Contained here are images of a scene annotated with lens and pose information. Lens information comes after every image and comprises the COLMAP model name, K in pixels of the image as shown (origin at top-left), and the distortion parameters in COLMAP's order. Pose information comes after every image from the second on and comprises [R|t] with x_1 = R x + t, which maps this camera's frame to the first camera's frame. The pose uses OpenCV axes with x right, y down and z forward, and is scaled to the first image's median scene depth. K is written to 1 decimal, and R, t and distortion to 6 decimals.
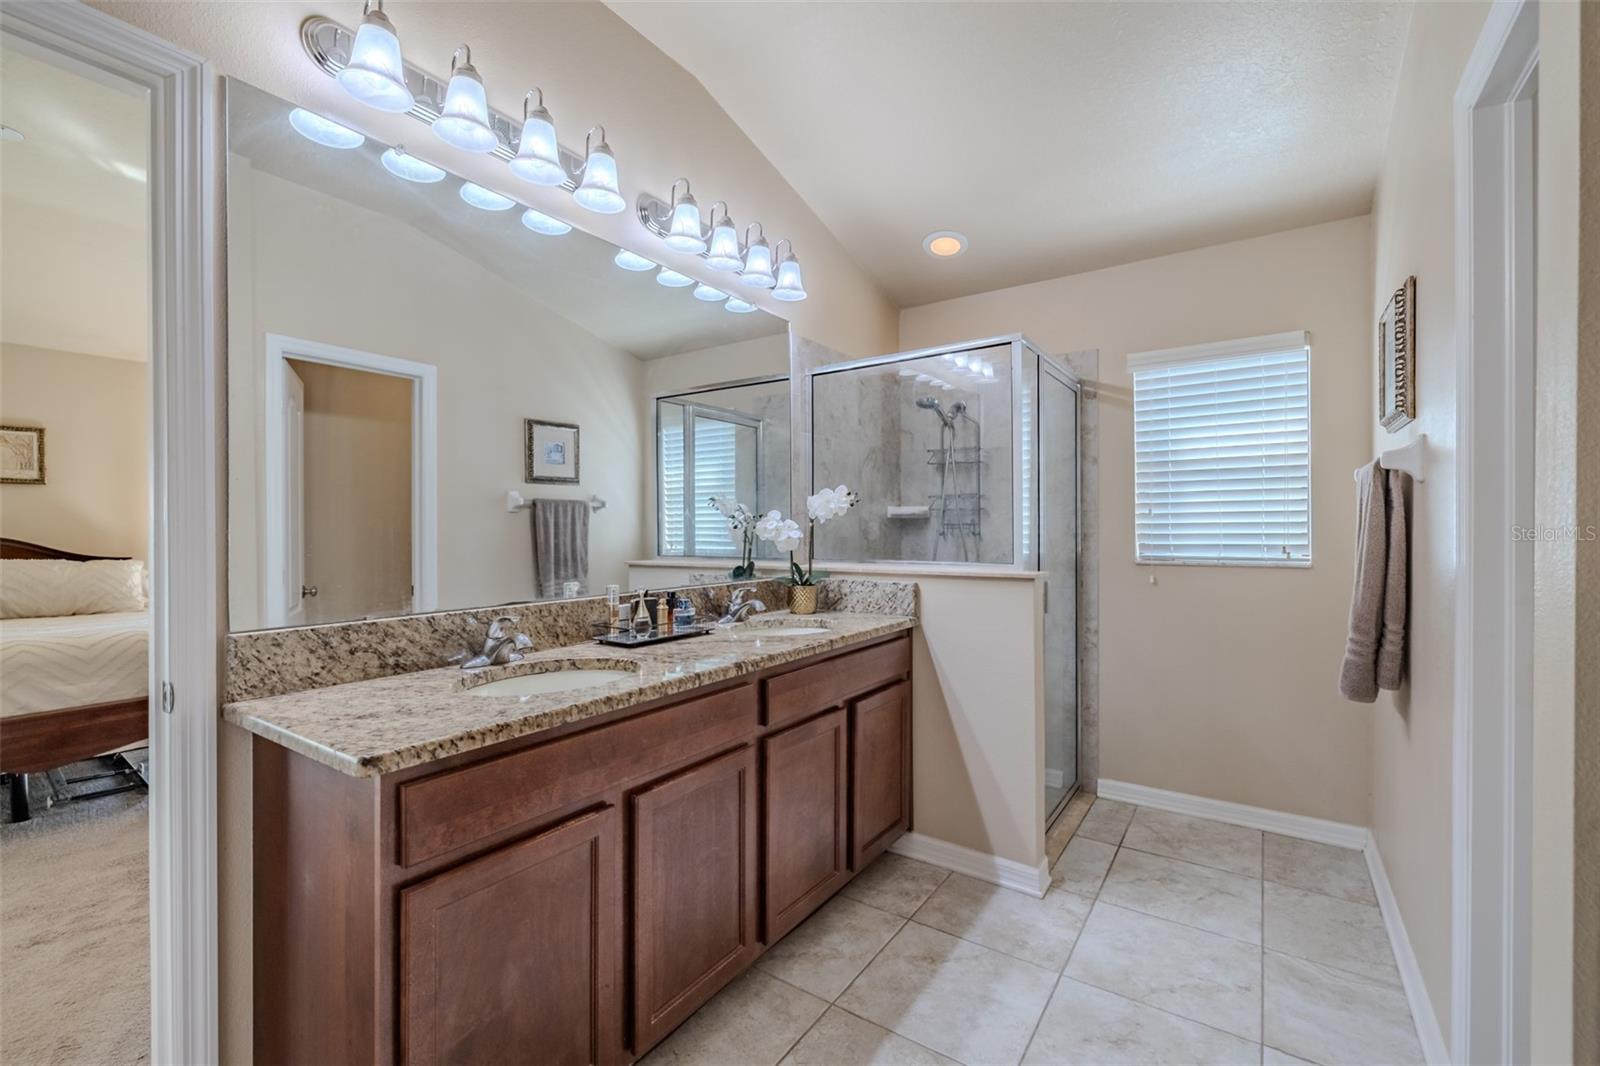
lens RADIAL K [[682.7, 0, 799.1], [0, 682.7, 530.5], [0, 0, 1]] dist [-0.002165, -0.000647]
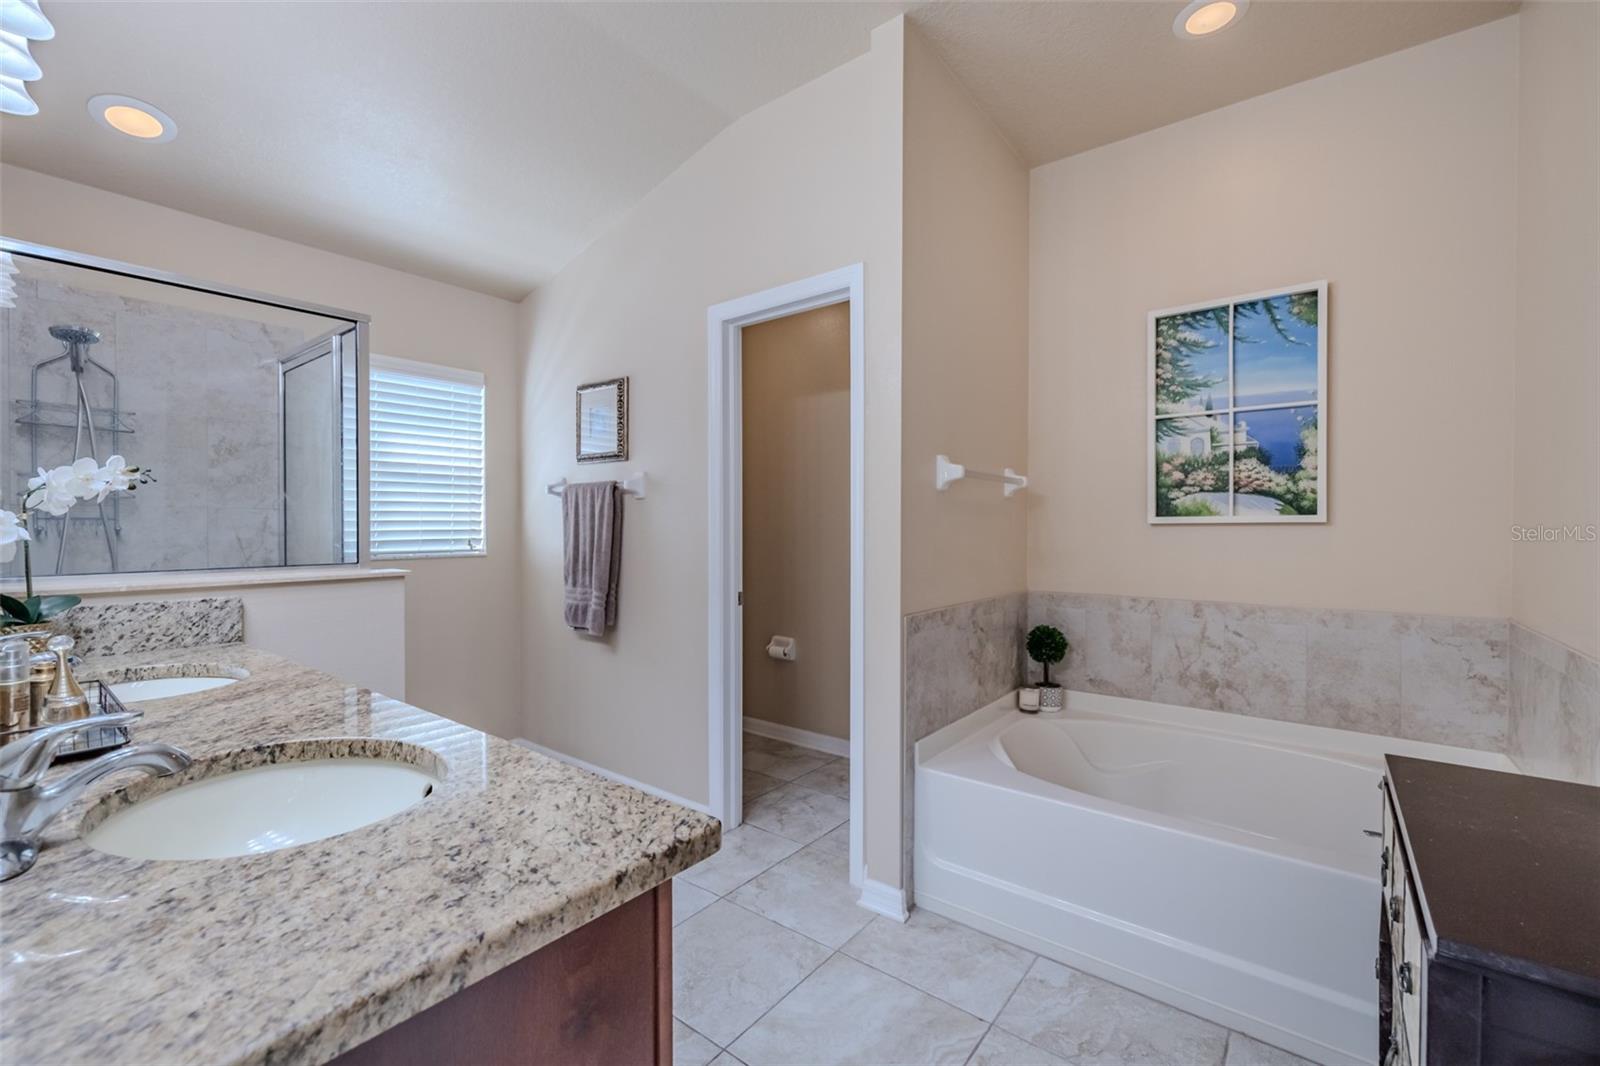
lens RADIAL K [[682.7, 0, 799.5], [0, 682.7, 531.4], [0, 0, 1]] dist [-0.002165, -0.000647]
pose [[0.049996, -0.005250, 0.998736, -0.548493], [0.002948, 0.999983, 0.005109, 0.002877], [-0.998745, 0.002689, 0.050010, 0.343661]]
